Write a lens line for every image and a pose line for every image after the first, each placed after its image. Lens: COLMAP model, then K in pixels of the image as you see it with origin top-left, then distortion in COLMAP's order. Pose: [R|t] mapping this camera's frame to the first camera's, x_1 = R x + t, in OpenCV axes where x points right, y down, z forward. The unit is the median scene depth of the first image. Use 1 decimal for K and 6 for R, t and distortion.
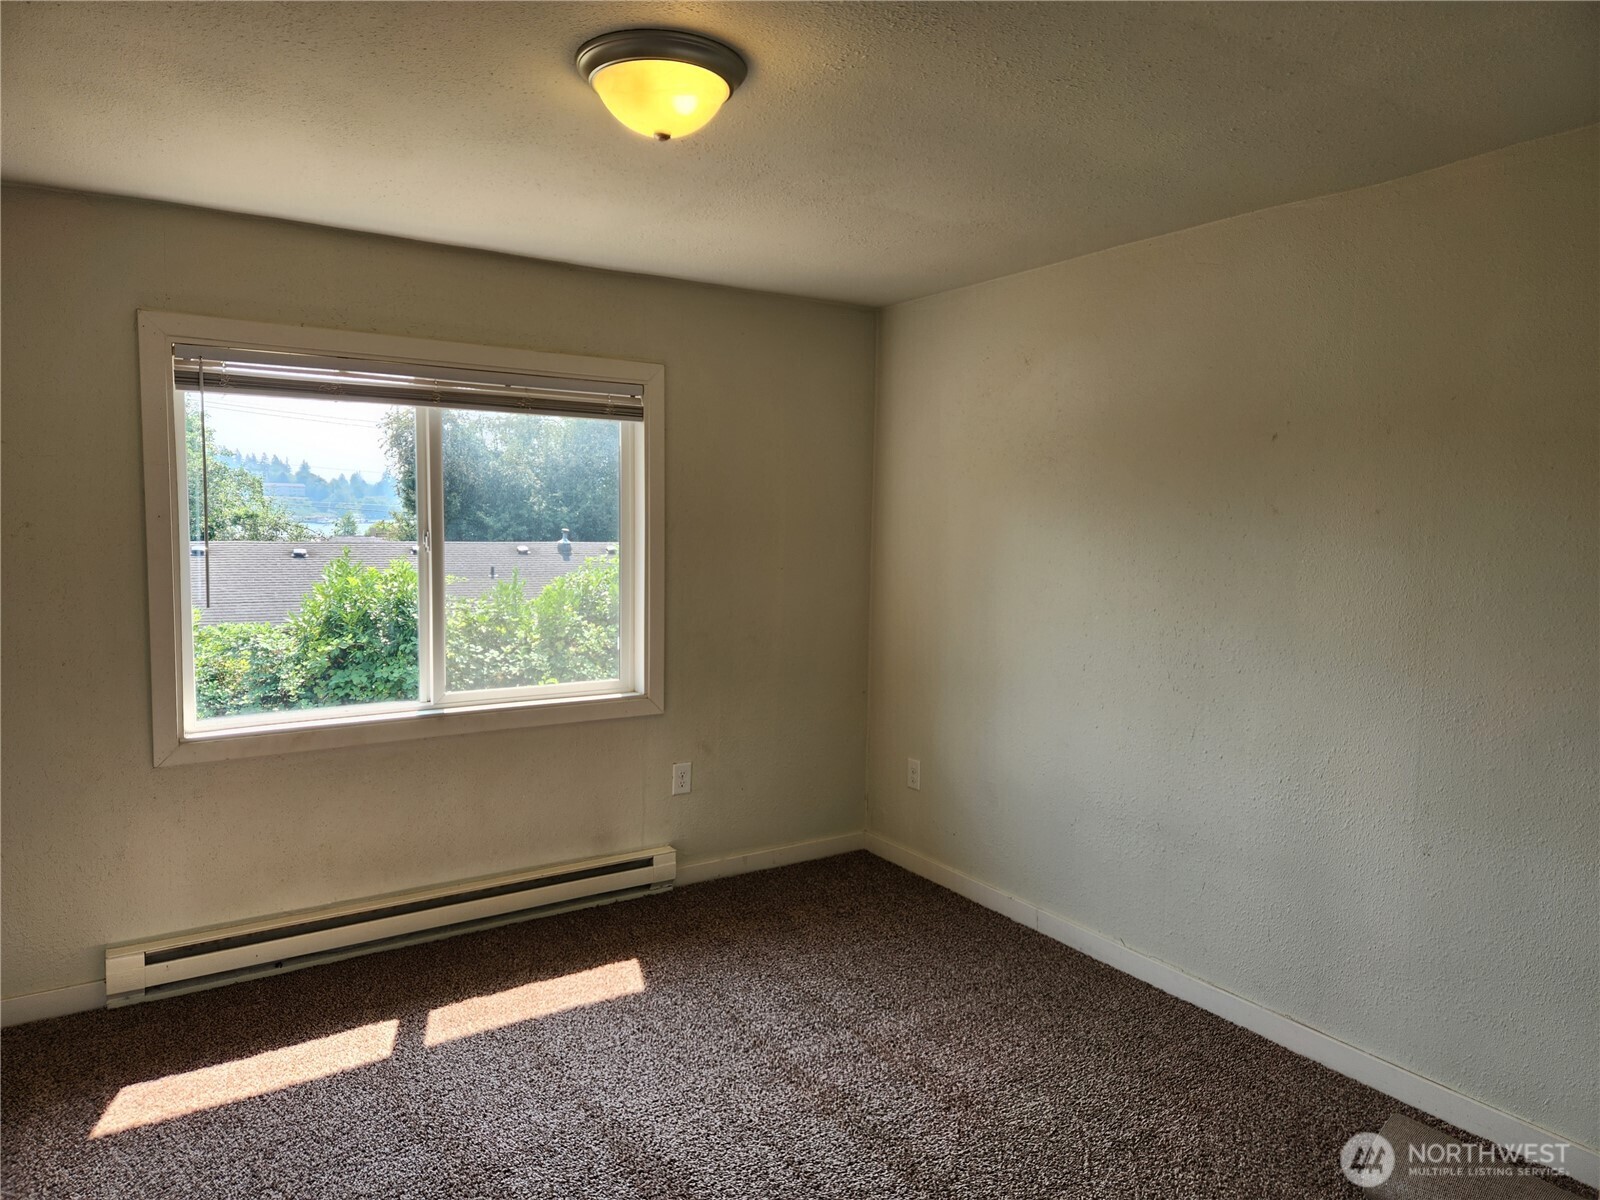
lens RADIAL K [[1077.6, 0, 806.5], [0, 1077.6, 594.5], [0, 0, 1]] dist [0.087259, -0.084675]
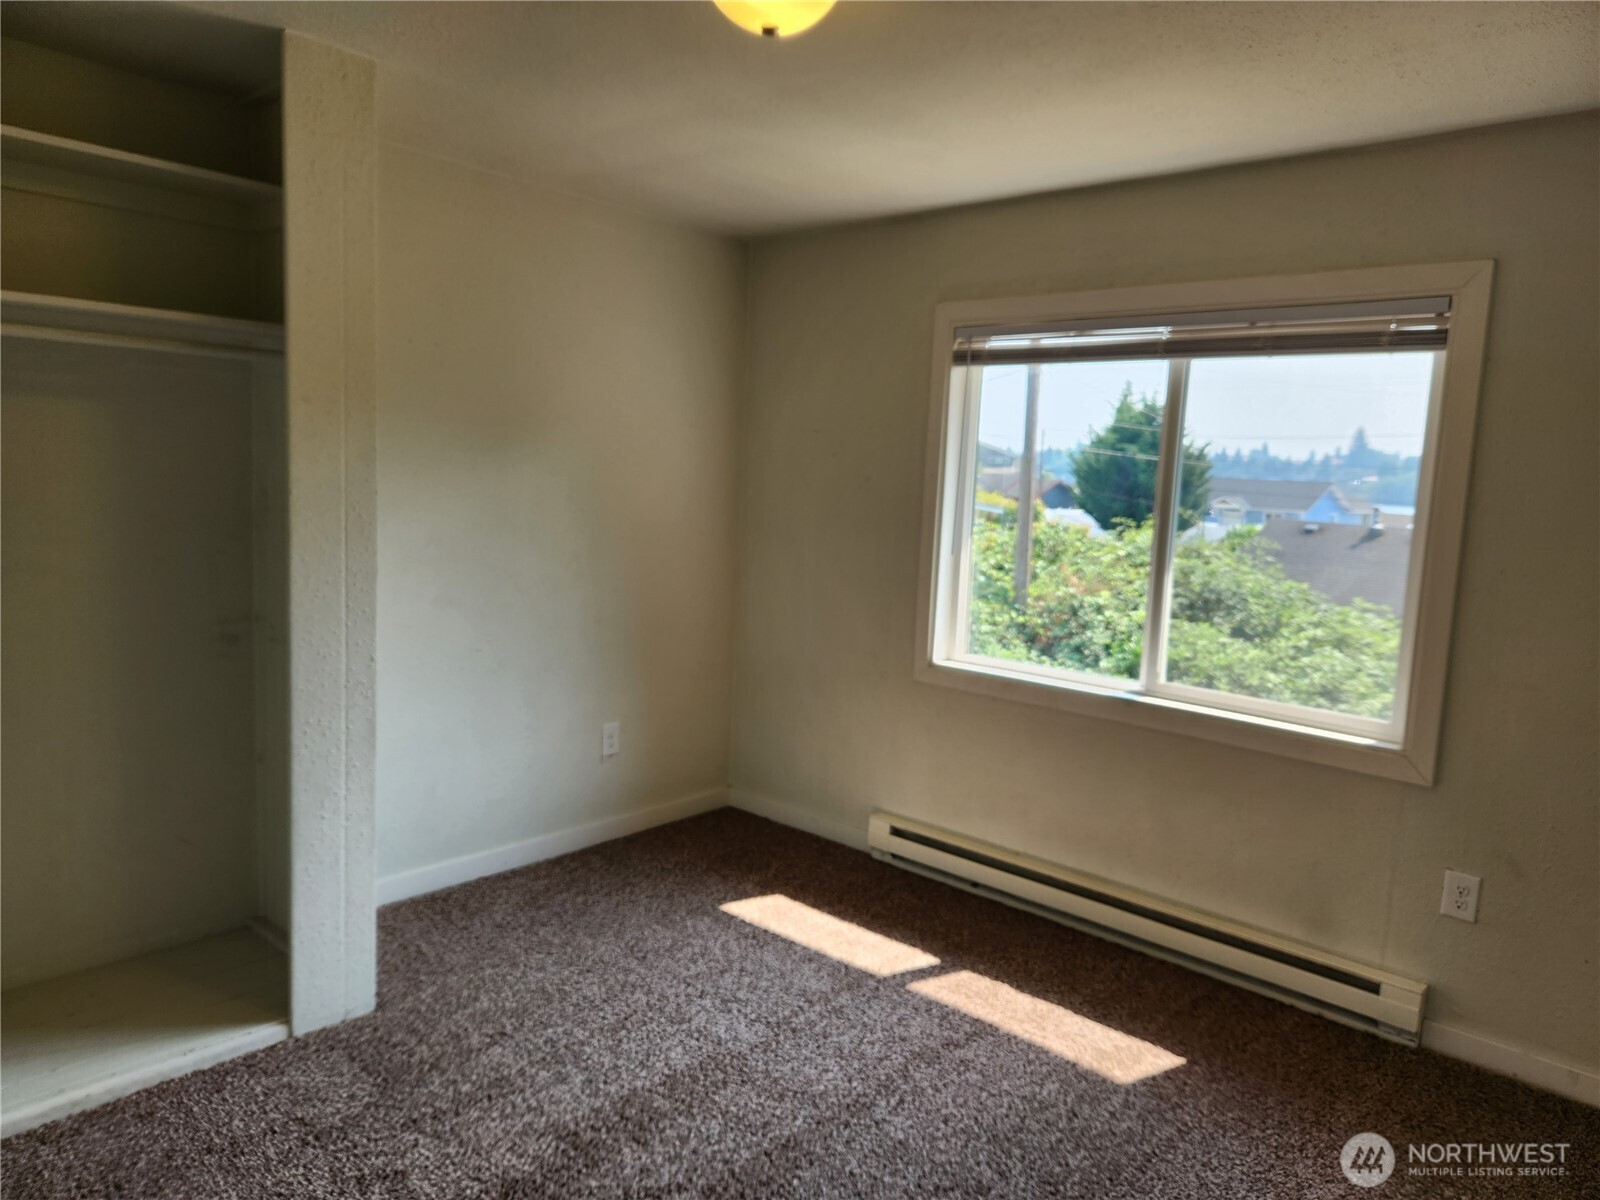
lens RADIAL K [[1115.8, 0, 800.0], [0, 1115.8, 600.0], [0, 0, 1]] dist [0.105847, -0.095793]
pose [[0.244842, 0.123505, -0.961665, 0.541279], [-0.112176, 0.988801, 0.098430, -0.038128], [0.963052, 0.083775, 0.255954, 0.532100]]
